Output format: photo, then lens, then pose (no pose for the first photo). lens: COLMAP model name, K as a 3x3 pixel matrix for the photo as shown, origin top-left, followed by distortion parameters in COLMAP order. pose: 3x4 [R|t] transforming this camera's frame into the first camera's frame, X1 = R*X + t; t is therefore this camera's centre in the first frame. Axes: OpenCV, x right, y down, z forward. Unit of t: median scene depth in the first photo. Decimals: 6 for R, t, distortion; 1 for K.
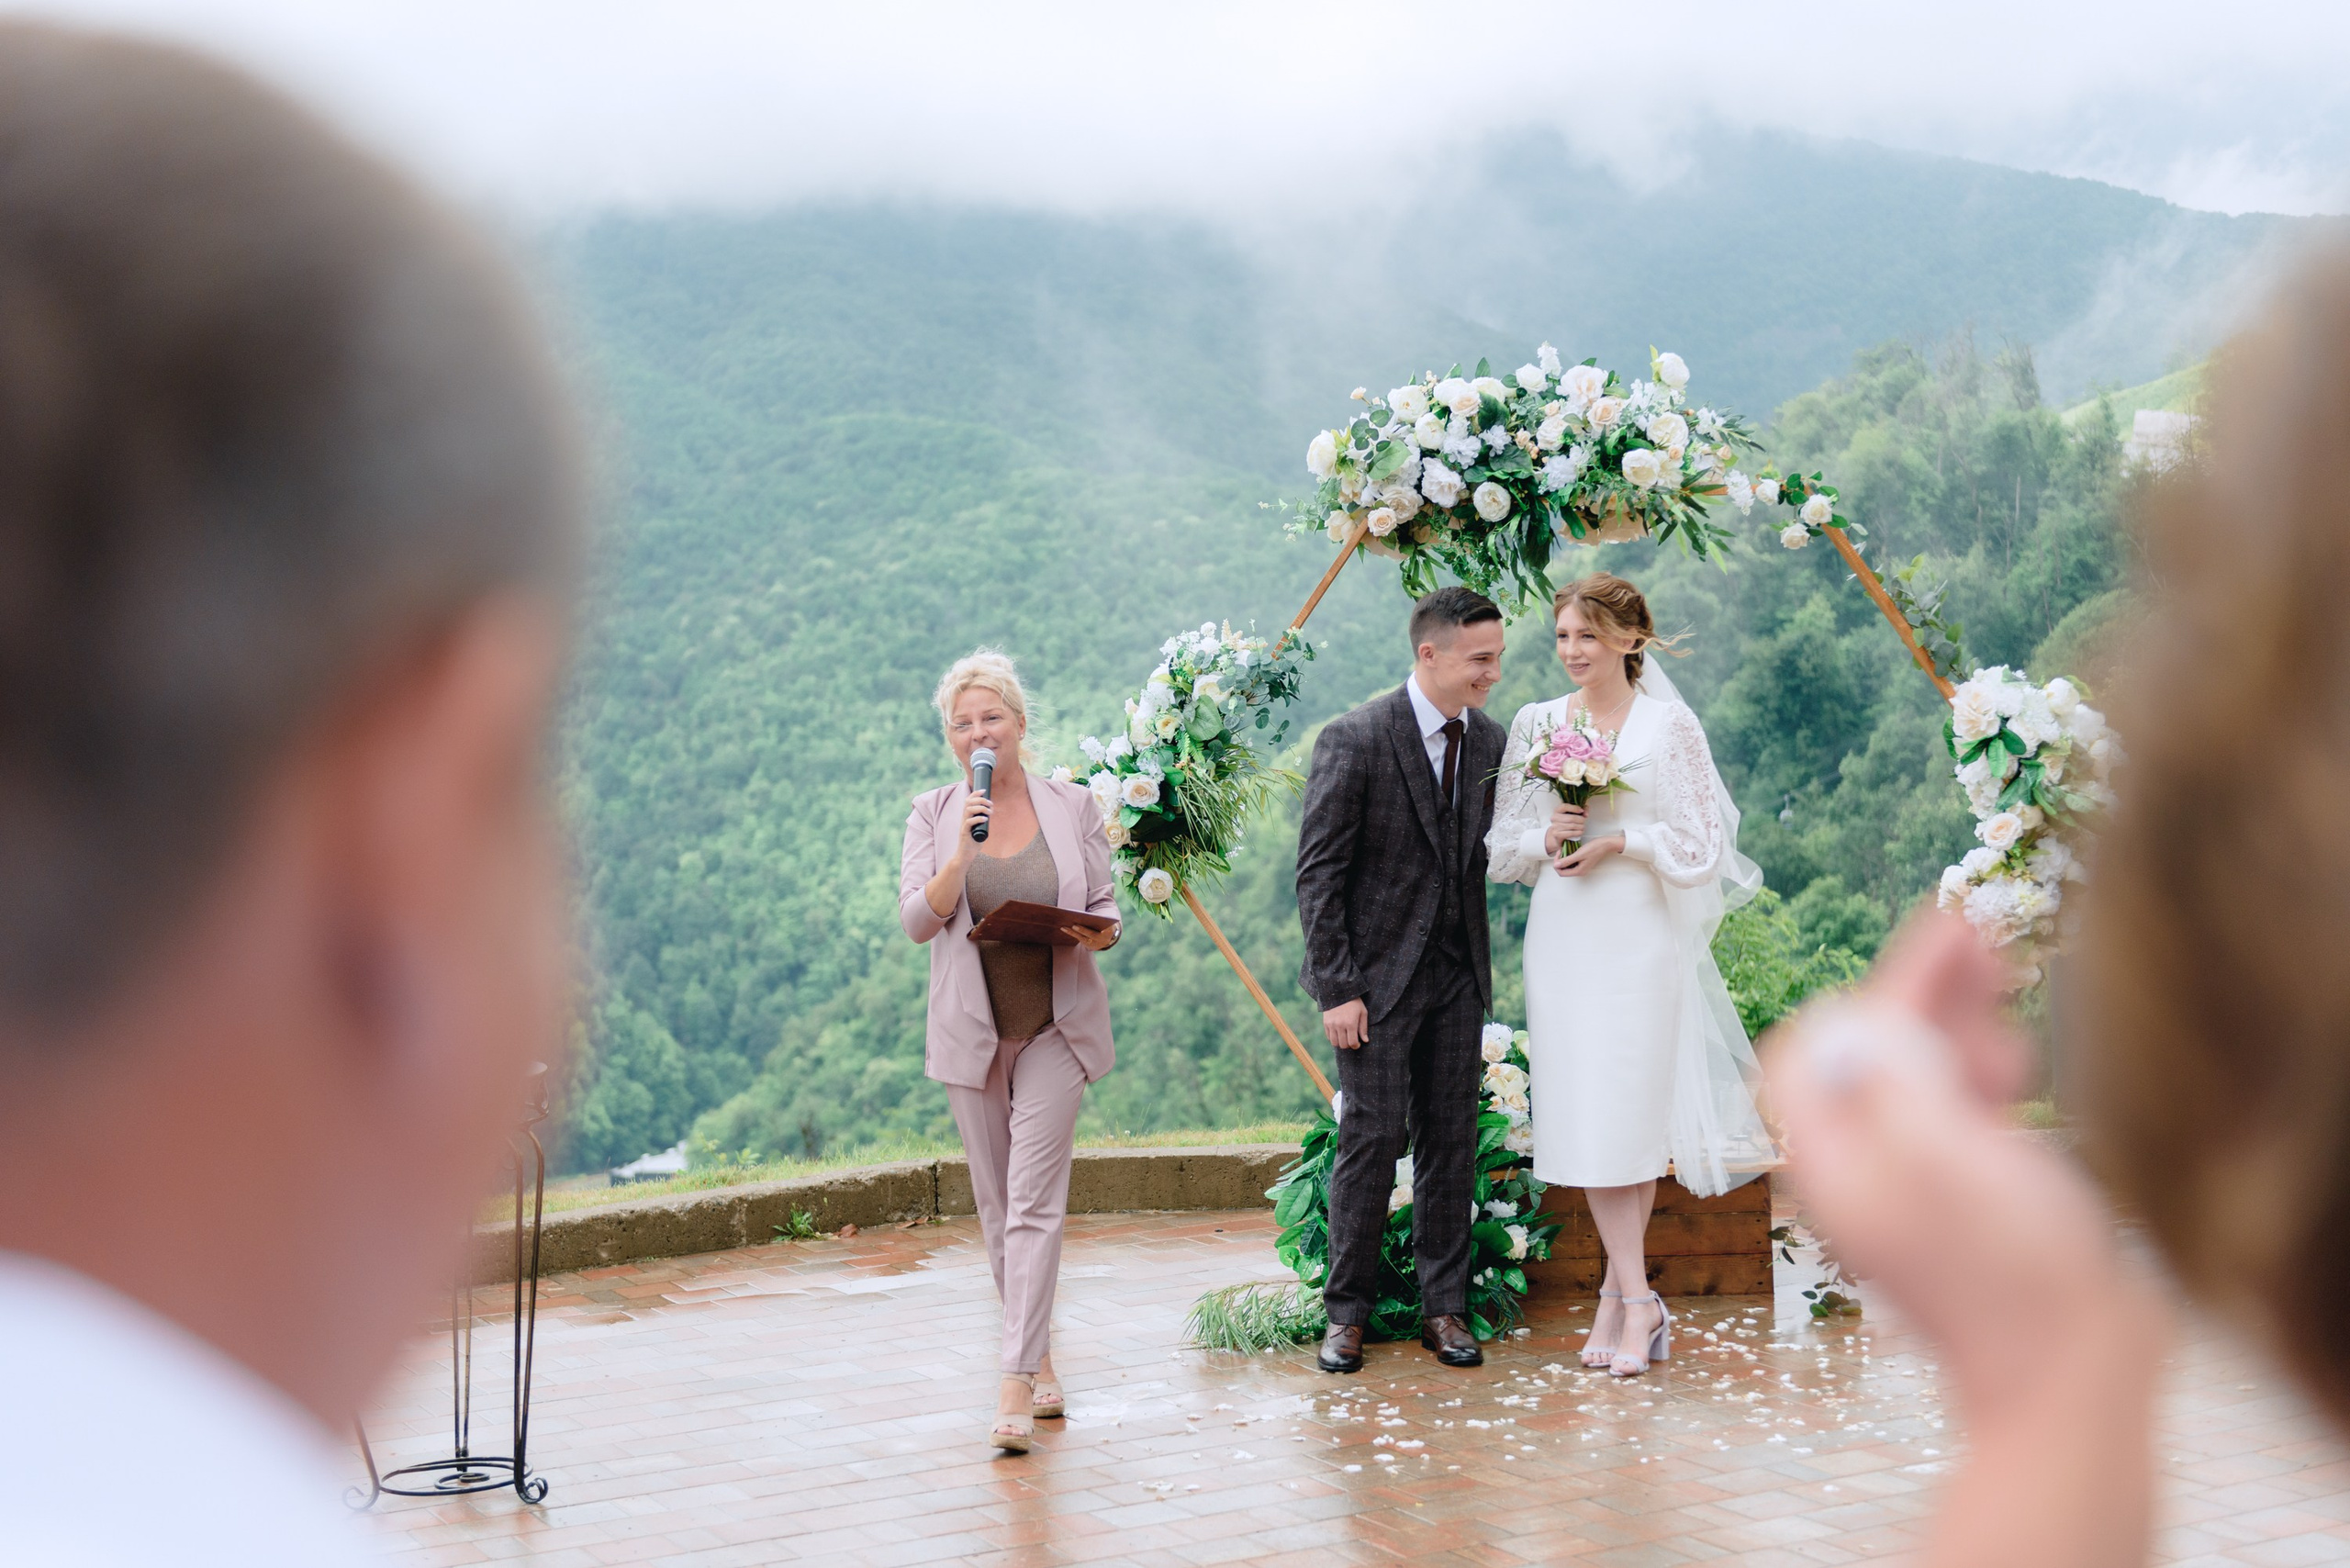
lens RADIAL K [[3420.5, 0, 1181.1], [0, 3420.5, 788.0], [0, 0, 1]] dist [-0.068653, -0.001066]
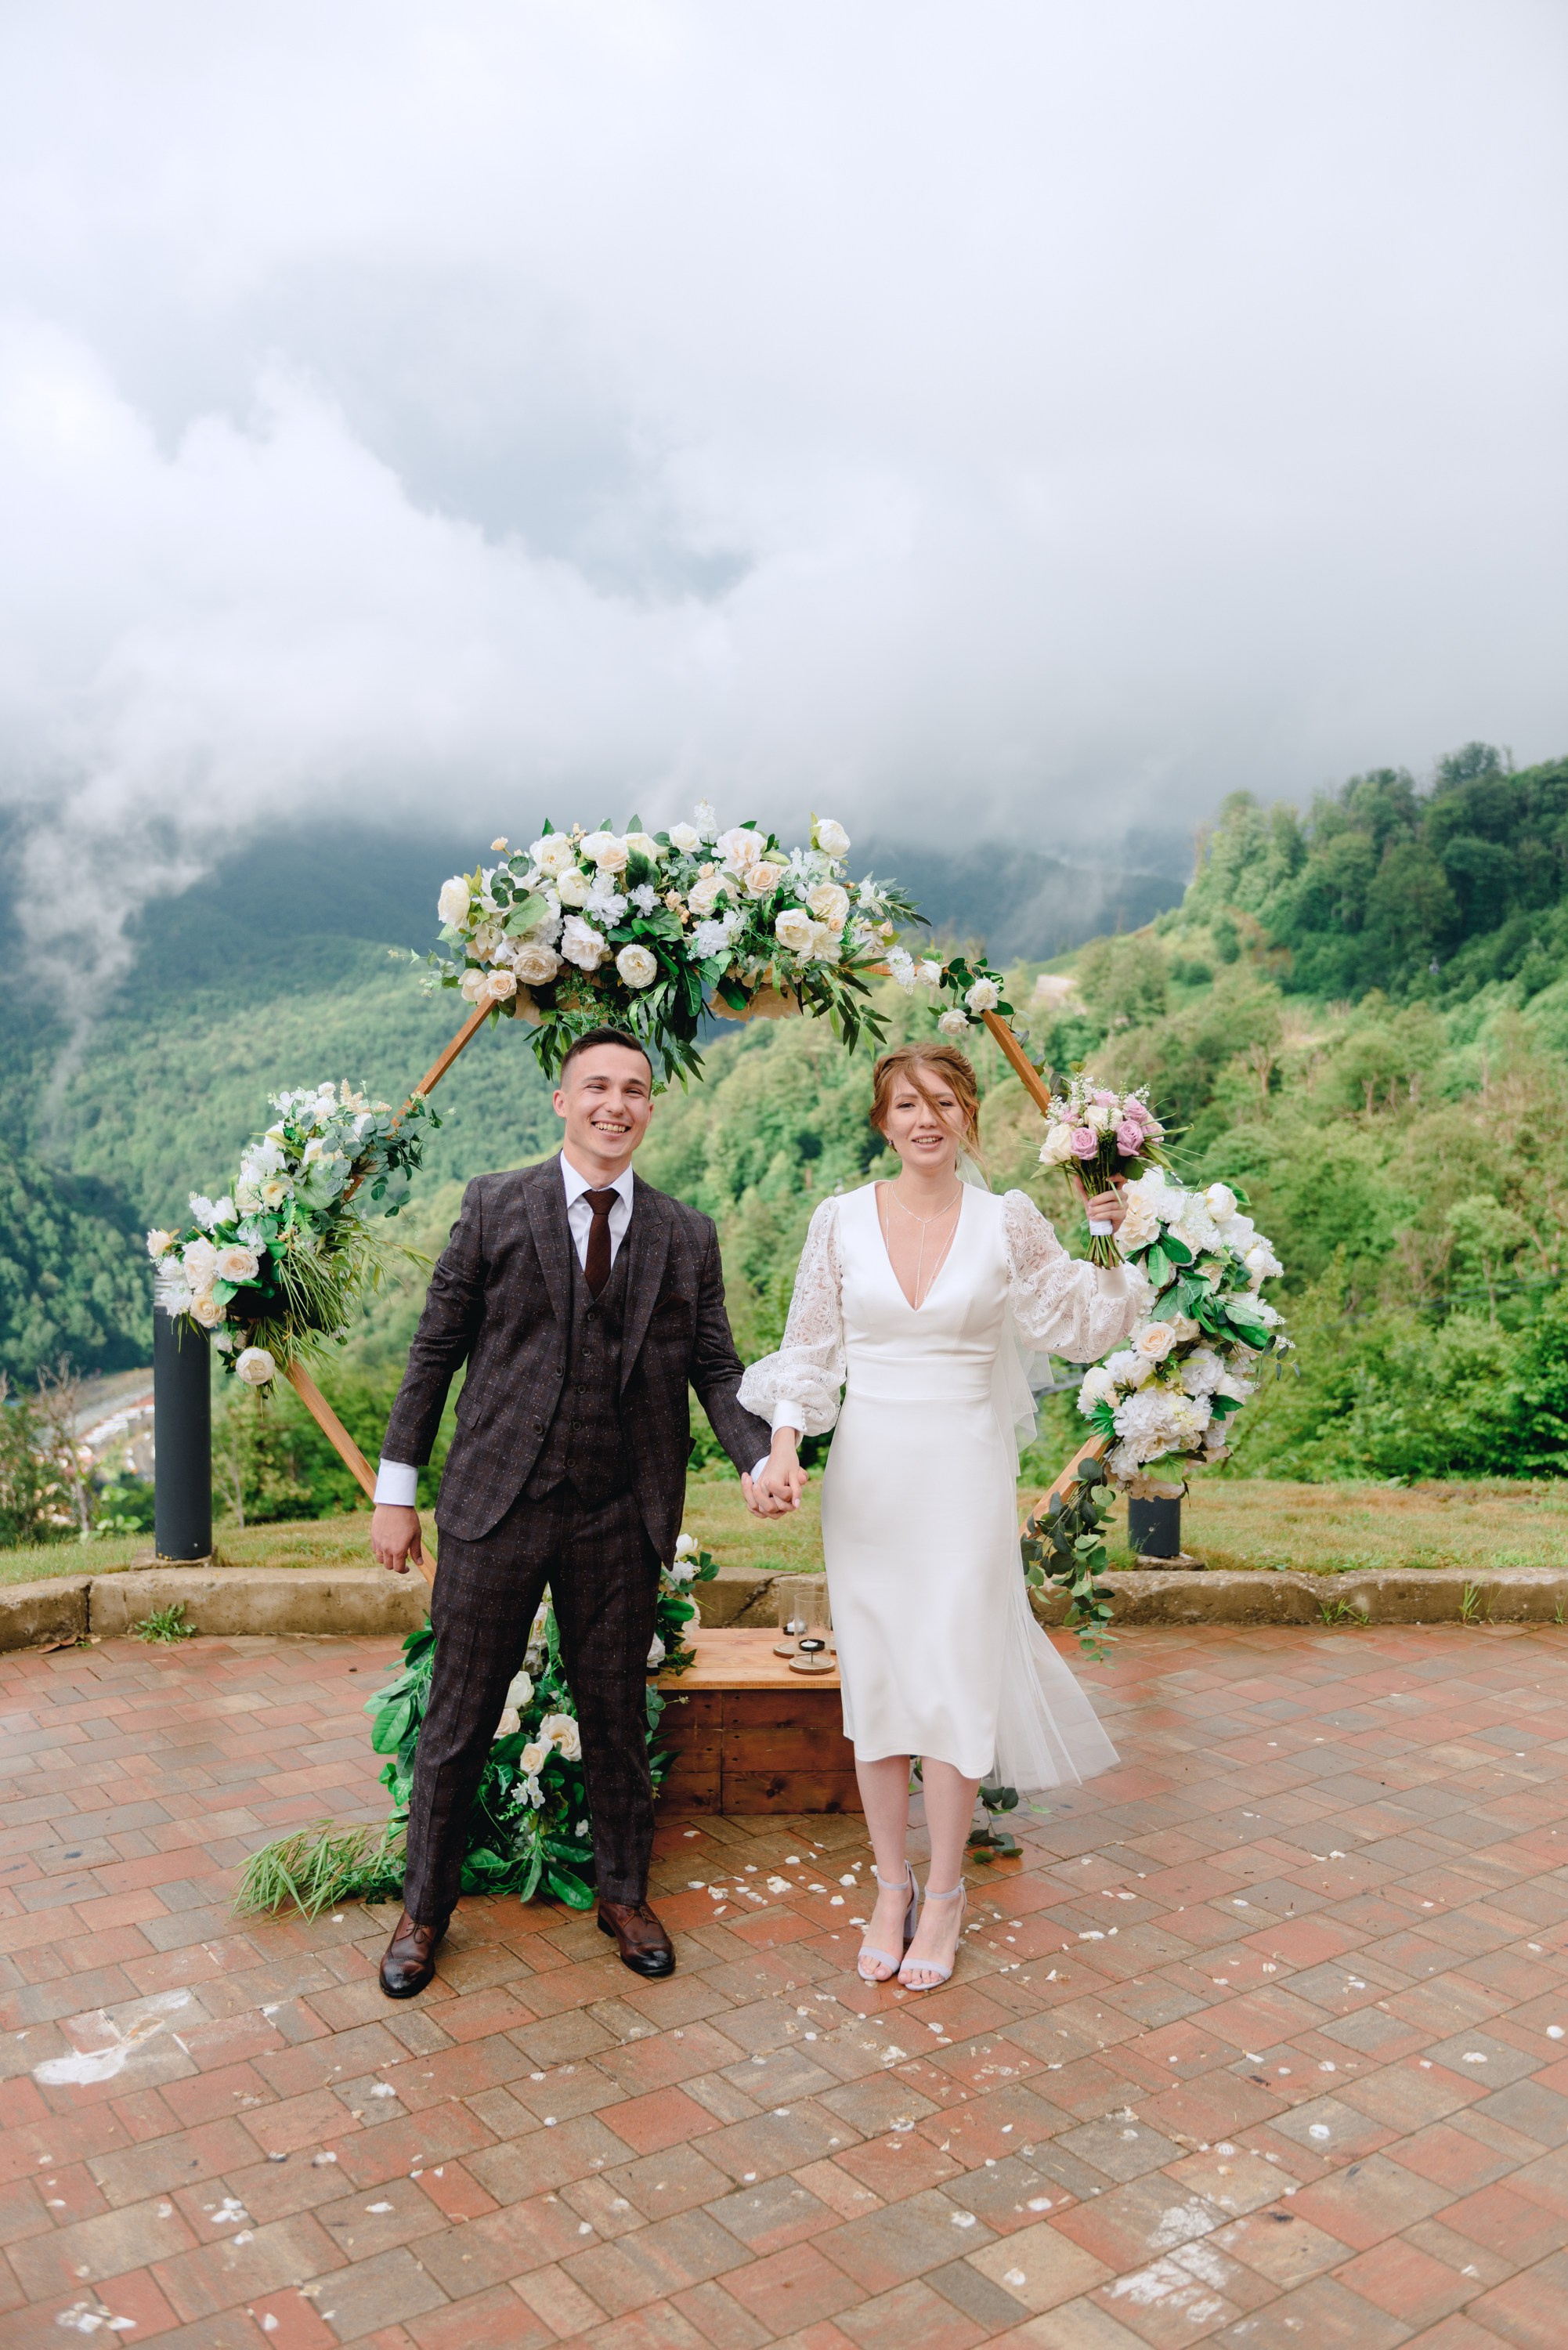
lens RADIAL K [[1918.1, 0, 780.6], [0, 1918.1, 1173.4], [0, 0, 1]] dist [-0.007703, -0.005362]
pose [[0.988503, 0.043063, 0.144938, 0.056399], [-0.043717, 0.999043, 0.001330, -0.030220], [-0.144742, -0.007651, 0.989440, 0.479190]]
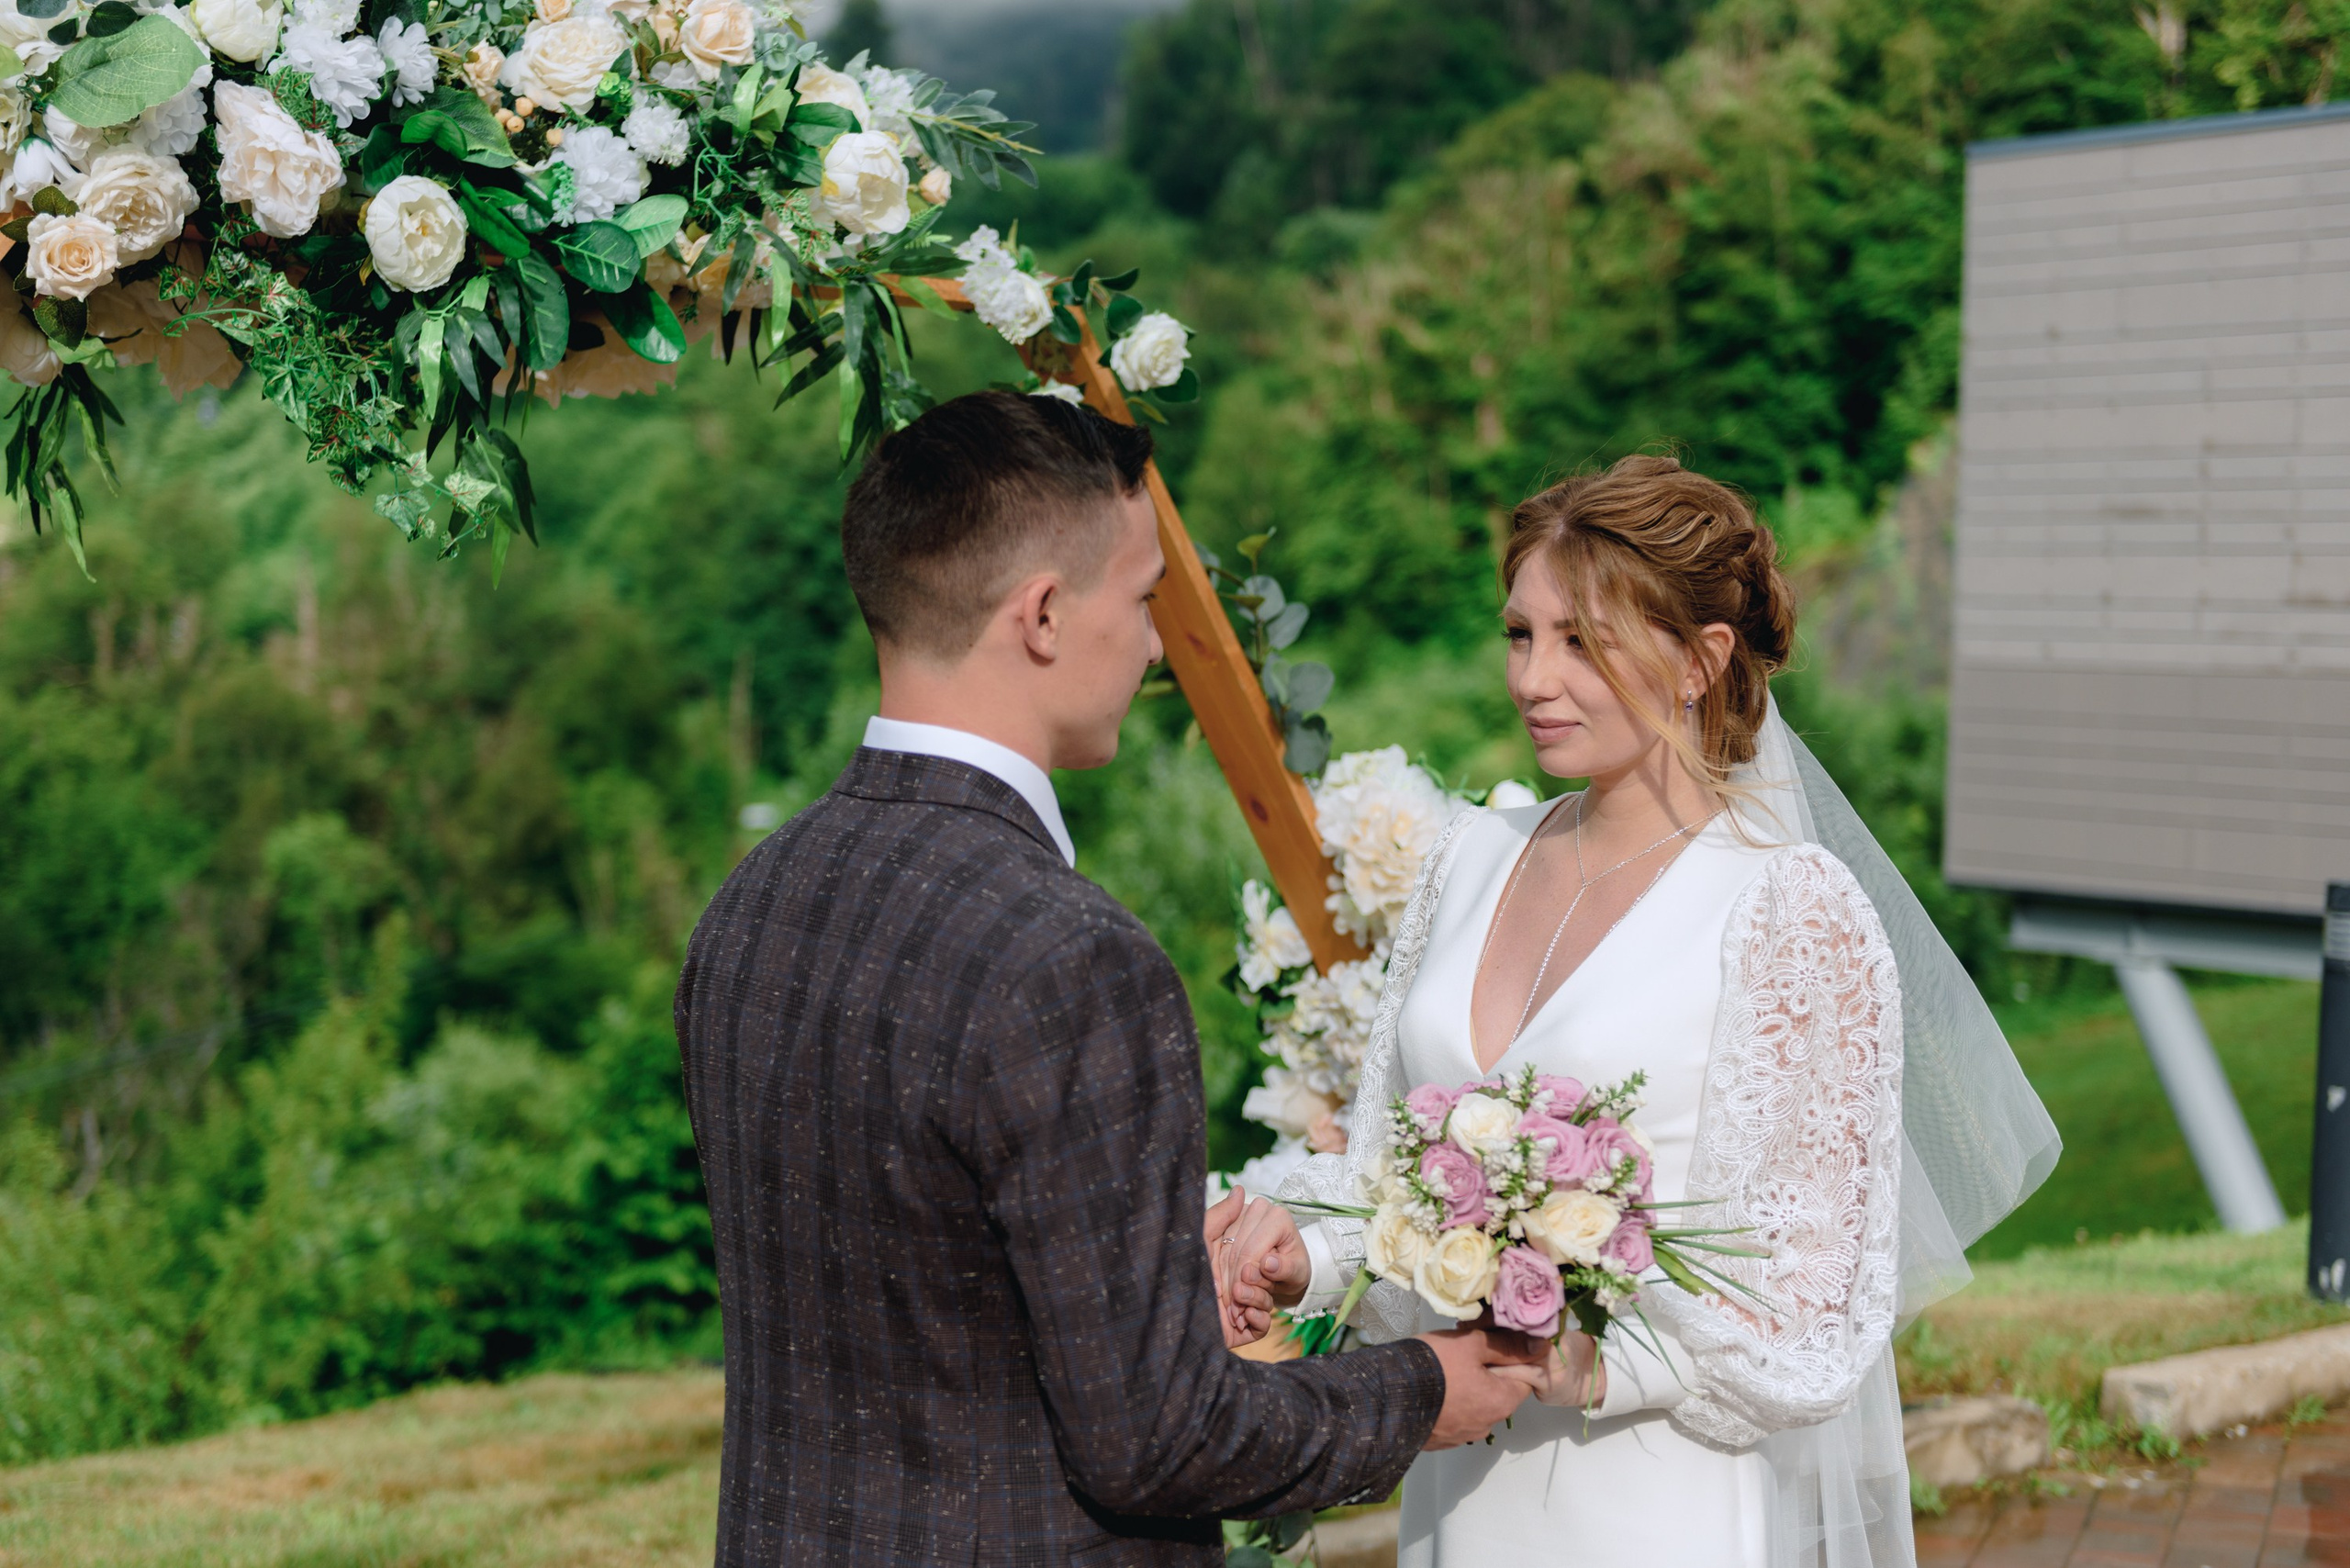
lens RADIAL K [[3489.6, 0, 1175.9], [0, 3489.6, 784.4], [0, 0, 1]] dist [0.014414, 0.018830]
pose [[0.732582, 0.021165, 0.680350, -0.093822], [-0.013828, 0.999773, -0.016212, -0.022467], [-0.680539, 0.002469, 0.732708, 0.681249]]
